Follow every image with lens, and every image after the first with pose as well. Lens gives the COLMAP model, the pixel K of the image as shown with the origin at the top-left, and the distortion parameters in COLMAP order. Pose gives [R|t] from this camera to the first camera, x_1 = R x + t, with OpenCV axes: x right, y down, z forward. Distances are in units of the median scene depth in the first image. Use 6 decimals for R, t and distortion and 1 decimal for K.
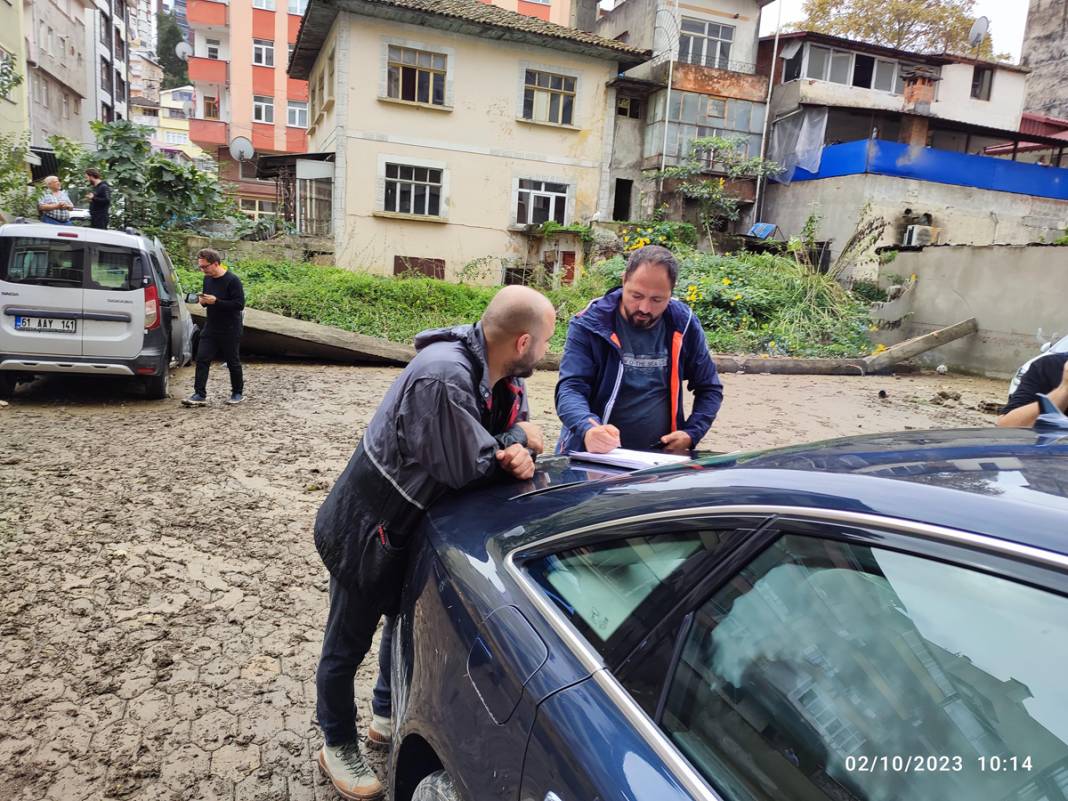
lens RADIAL K [[779.3, 0, 537.1], [0, 779.3, 399.6], [0, 0, 1]] dist [0.024657, -0.028603]
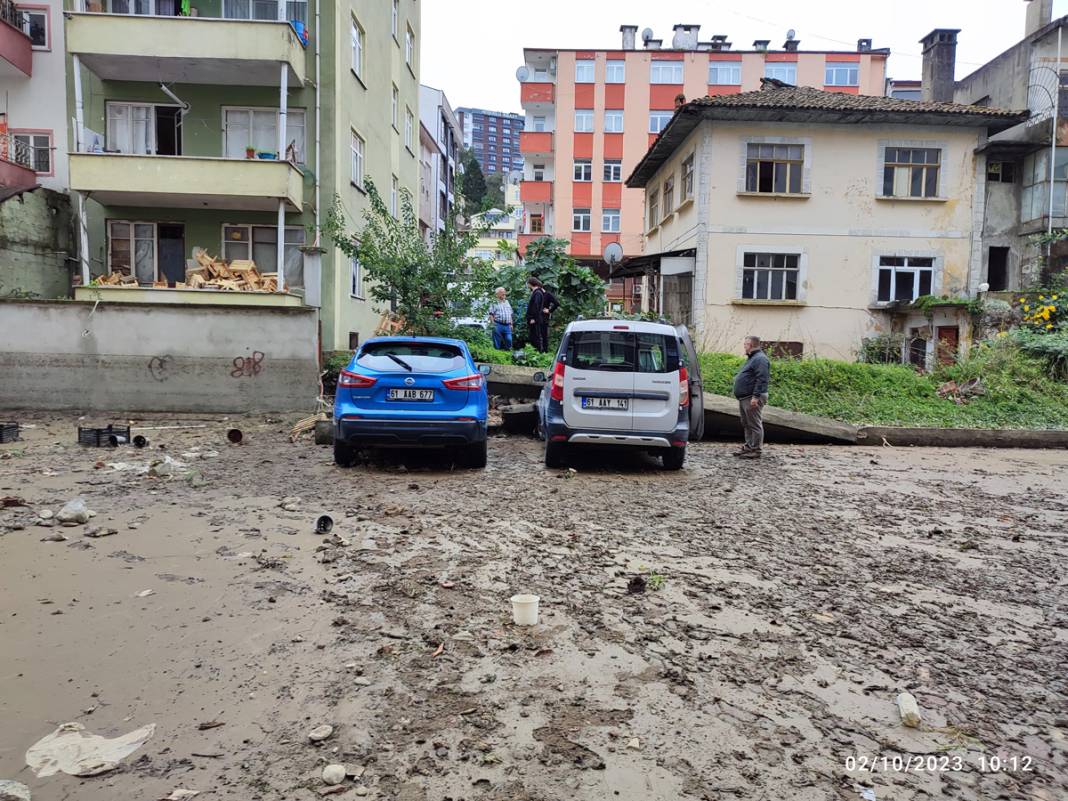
lens RADIAL K [[779.3, 0, 533.7], [0, 779.3, 404.1], [0, 0, 1]] dist [0.024657, -0.028603]
pose [[0.941000, -0.026863, -0.337338, -0.109464], [-0.010259, 0.994122, -0.107780, 0.010327], [0.338250, 0.104882, 0.935193, -0.040828]]
